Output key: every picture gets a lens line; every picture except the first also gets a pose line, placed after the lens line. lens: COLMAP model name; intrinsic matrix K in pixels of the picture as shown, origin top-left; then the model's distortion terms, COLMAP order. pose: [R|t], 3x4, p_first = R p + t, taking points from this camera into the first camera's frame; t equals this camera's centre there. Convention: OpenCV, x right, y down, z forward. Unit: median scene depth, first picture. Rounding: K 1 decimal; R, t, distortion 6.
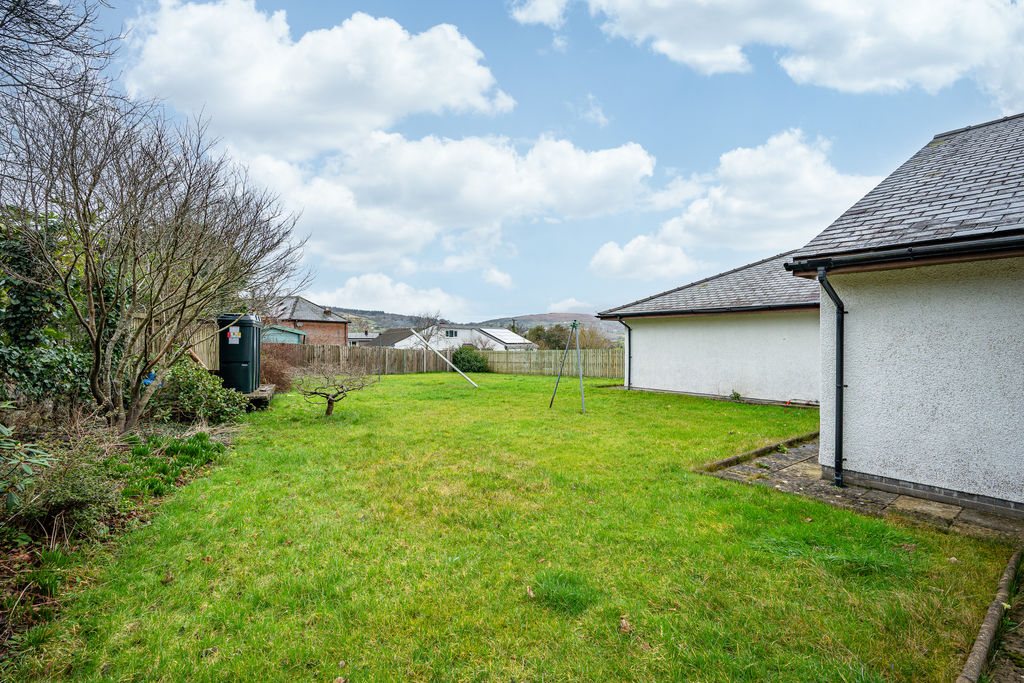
lens RADIAL K [[461.0, 0, 510.8], [0, 461.0, 341.9], [0, 0, 1]] dist [-0.000622, -0.000018]
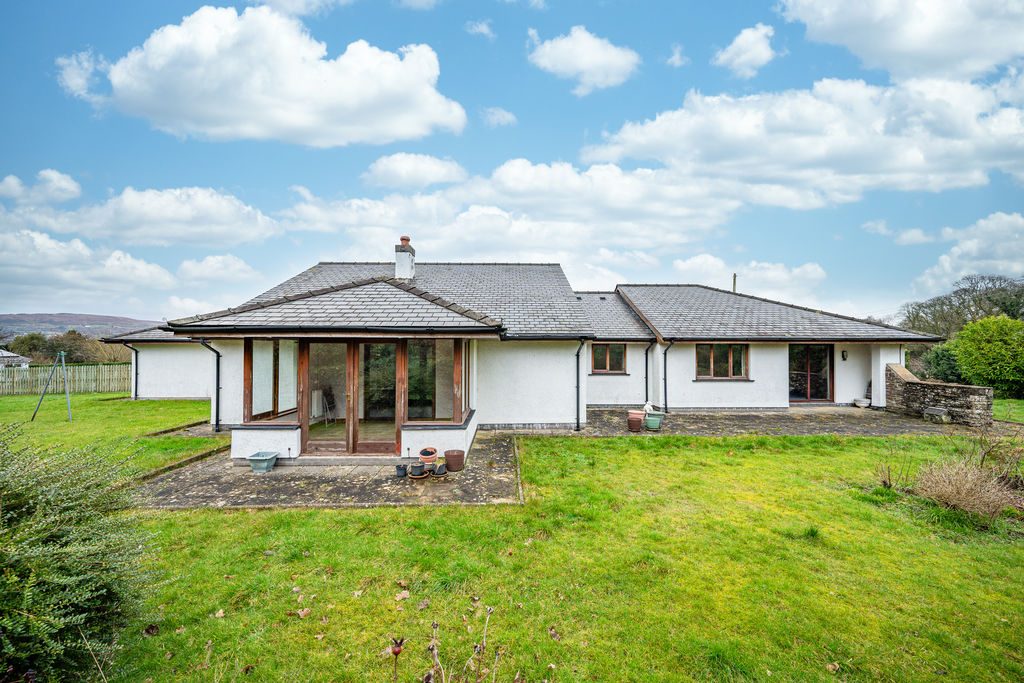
lens RADIAL K [[402.4, 0, 513.9], [0, 402.4, 343.2], [0, 0, 1]] dist [-0.001746, 0.000058]
pose [[0.597739, 0.010472, 0.801623, -0.002465], [0.001015, 0.999904, -0.013820, -0.022295], [-0.801690, 0.009075, 0.597671, -0.309341]]
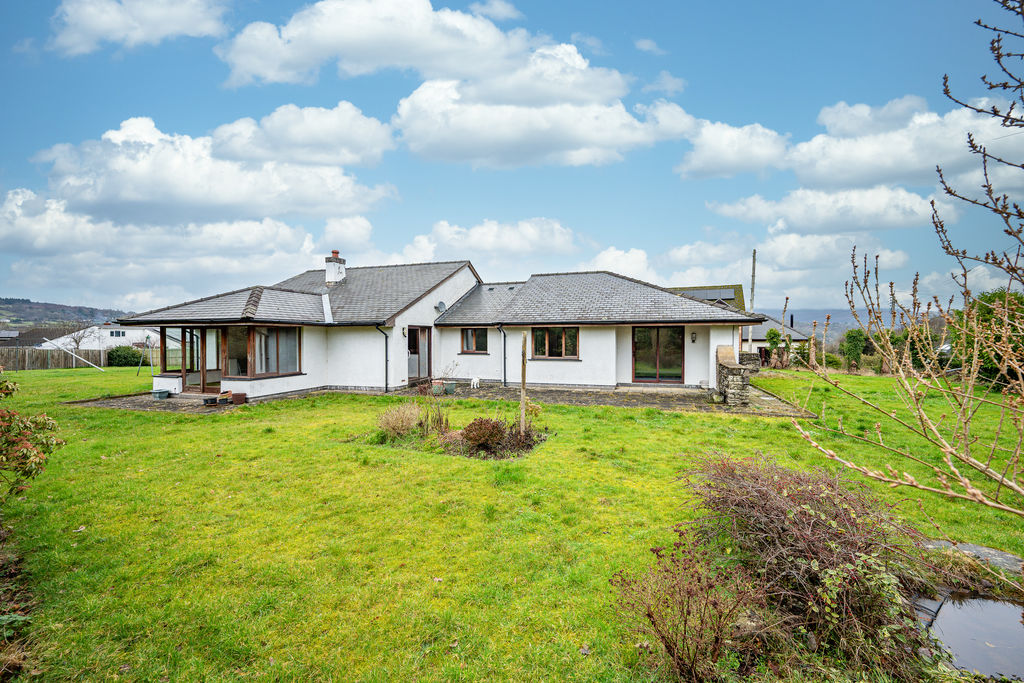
lens RADIAL K [[402.4, 0, 502.4], [0, 402.4, 344.3], [0, 0, 1]] dist [-0.001746, 0.000058]
pose [[0.827155, -0.014262, 0.561793, 0.203510], [0.004787, 0.999820, 0.018333, -0.013547], [-0.561954, -0.012475, 0.827075, -0.686556]]
